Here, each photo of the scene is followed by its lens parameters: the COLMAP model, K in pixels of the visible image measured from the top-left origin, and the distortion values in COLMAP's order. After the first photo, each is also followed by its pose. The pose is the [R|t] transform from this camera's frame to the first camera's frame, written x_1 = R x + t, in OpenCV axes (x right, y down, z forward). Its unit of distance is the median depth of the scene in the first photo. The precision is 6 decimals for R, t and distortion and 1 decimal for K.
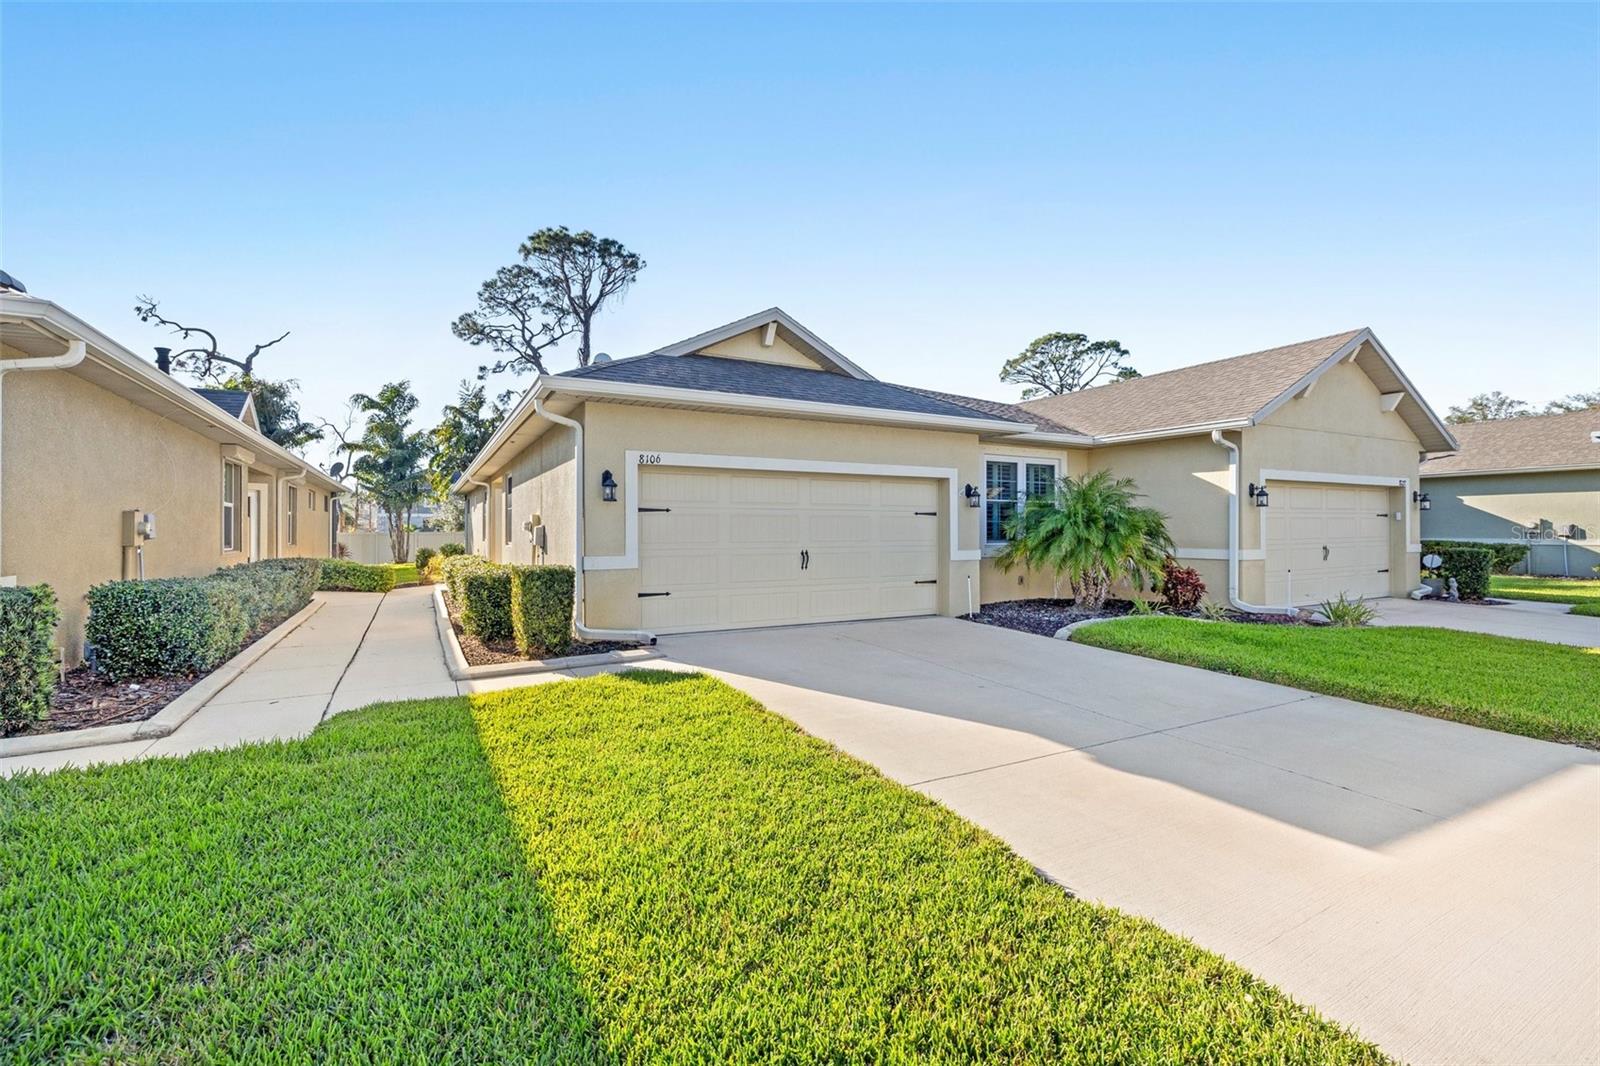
lens RADIAL K [[672.1, 0, 792.3], [0, 672.1, 528.5], [0, 0, 1]] dist [0.002104, -0.000212]
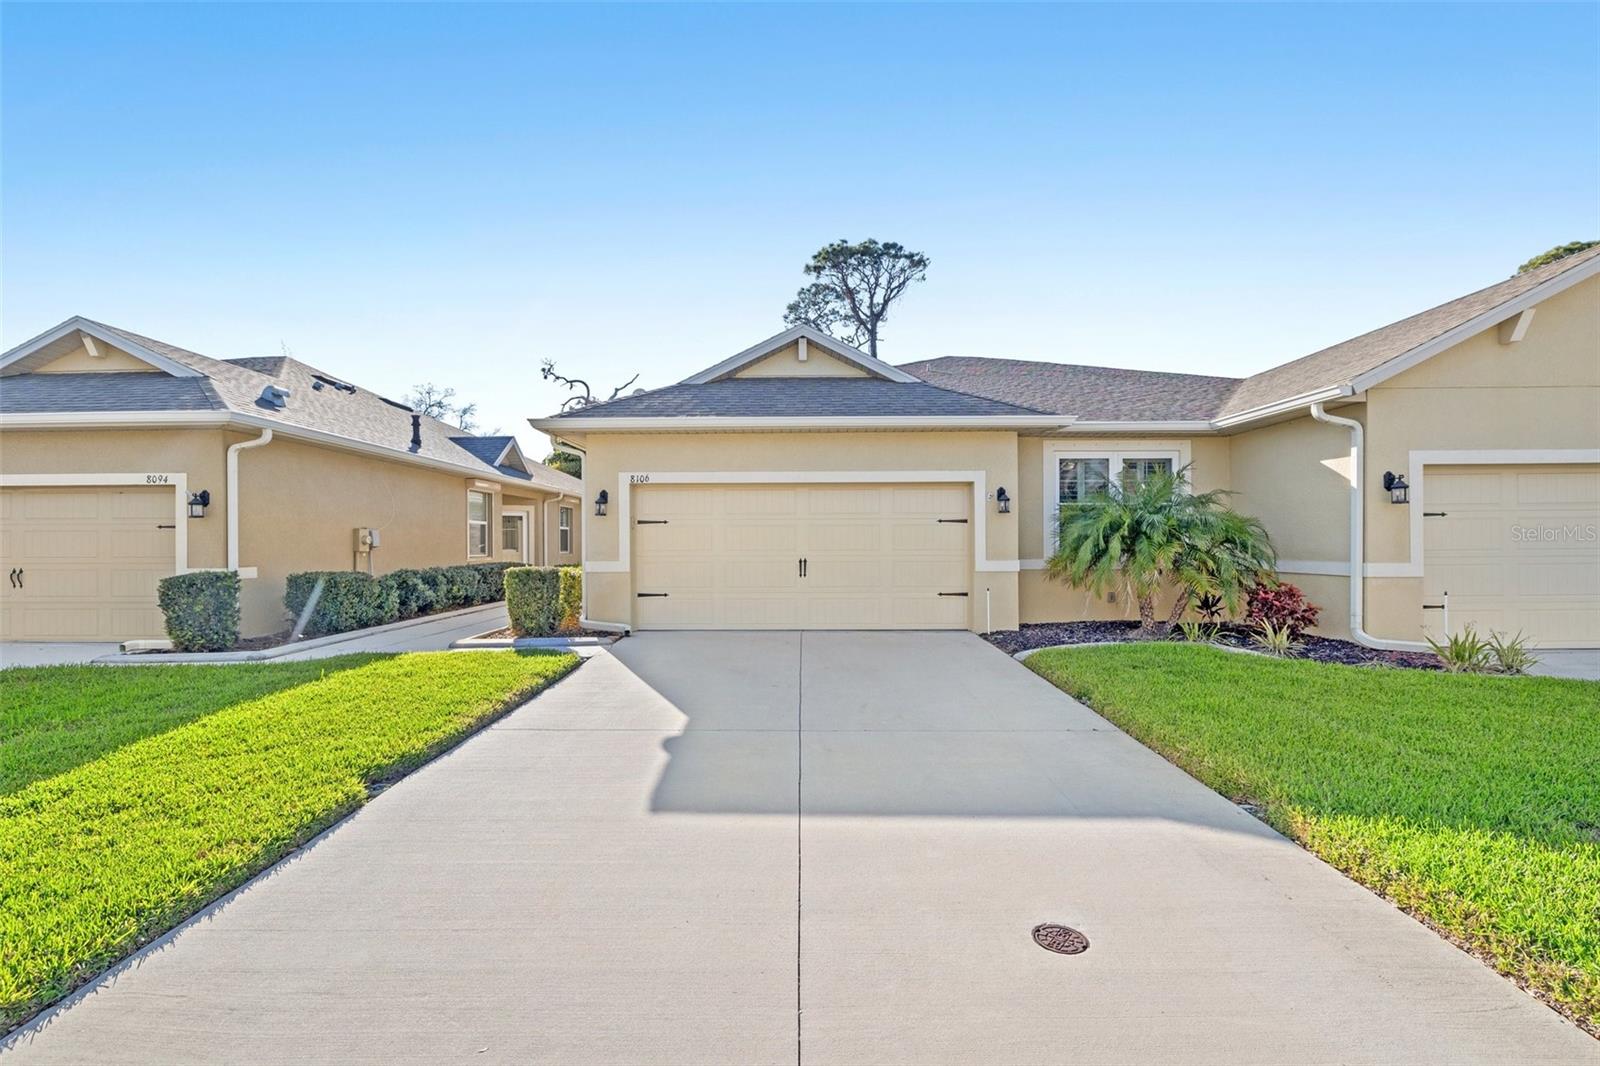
lens RADIAL K [[740.7, 0, 810.6], [0, 740.7, 545.7], [0, 0, 1]] dist [0.000794, -0.000672]
pose [[0.881503, -0.001035, -0.472177, 0.162588], [0.003799, 0.999981, 0.004900, 0.002012], [0.472163, -0.006113, 0.881490, 0.001368]]
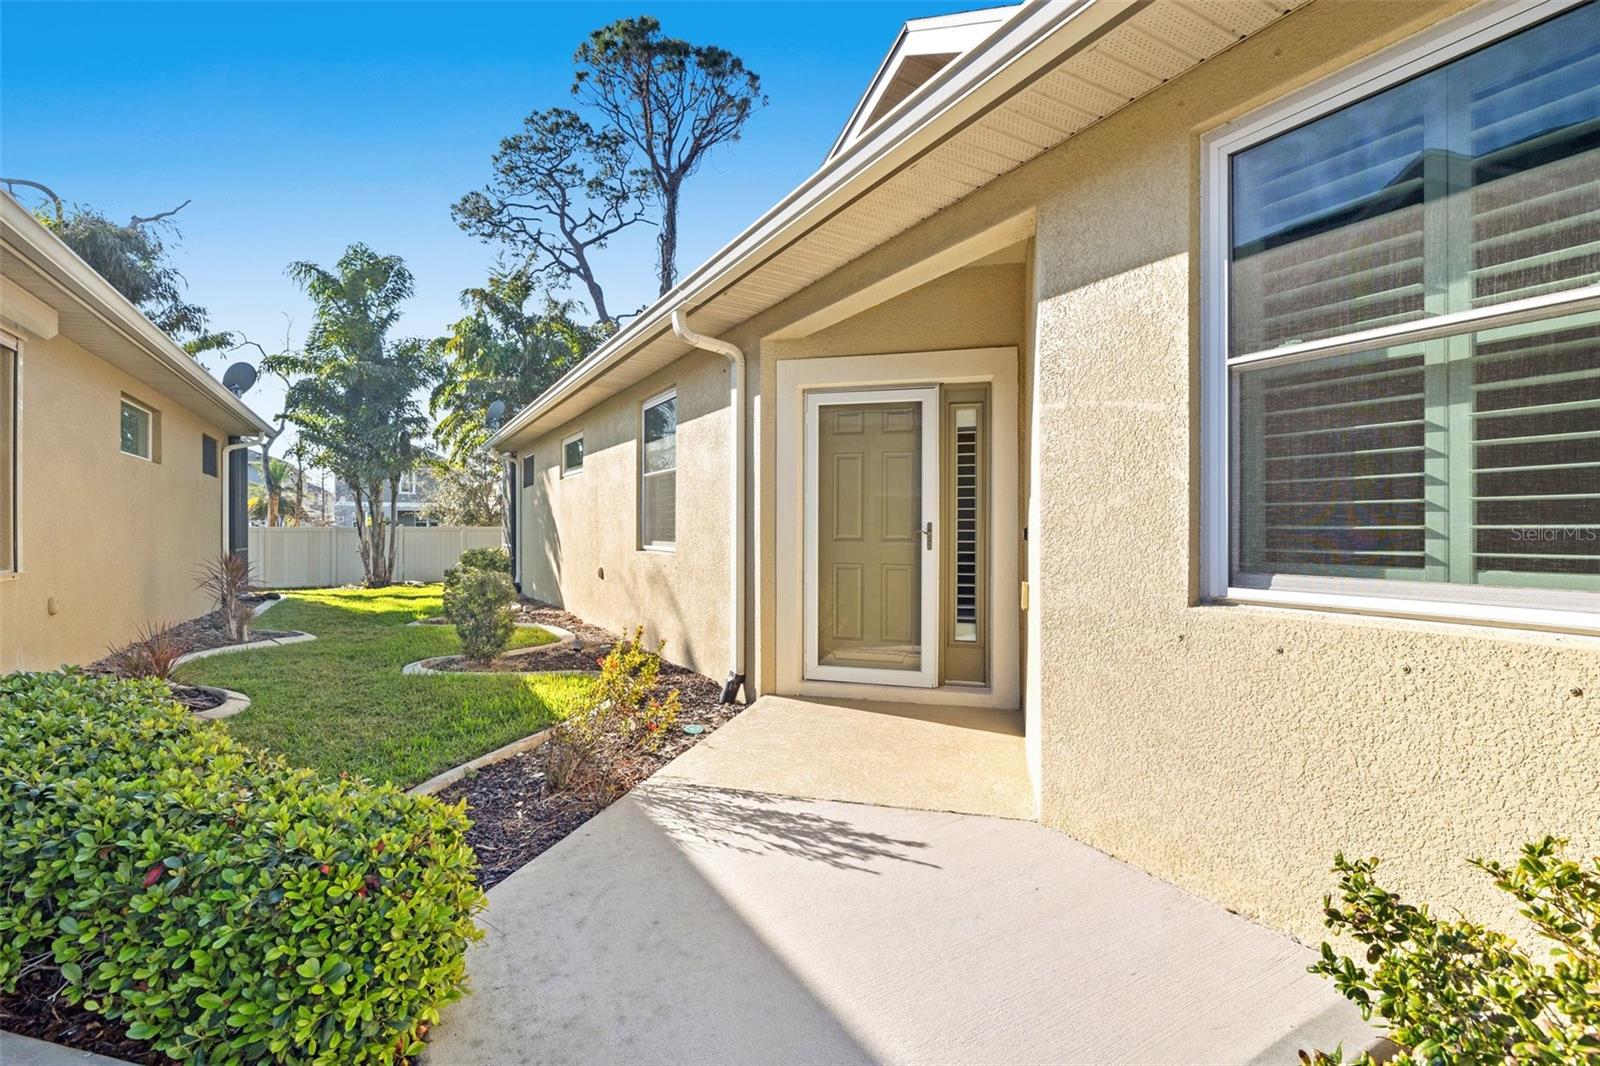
lens RADIAL K [[740.7, 0, 795.5], [0, 740.7, 527.5], [0, 0, 1]] dist [0.000794, -0.000672]
pose [[0.999989, 0.004412, 0.001351, -0.252887], [-0.004414, 0.999989, 0.001375, 0.004193], [-0.001345, -0.001381, 0.999998, 0.413362]]
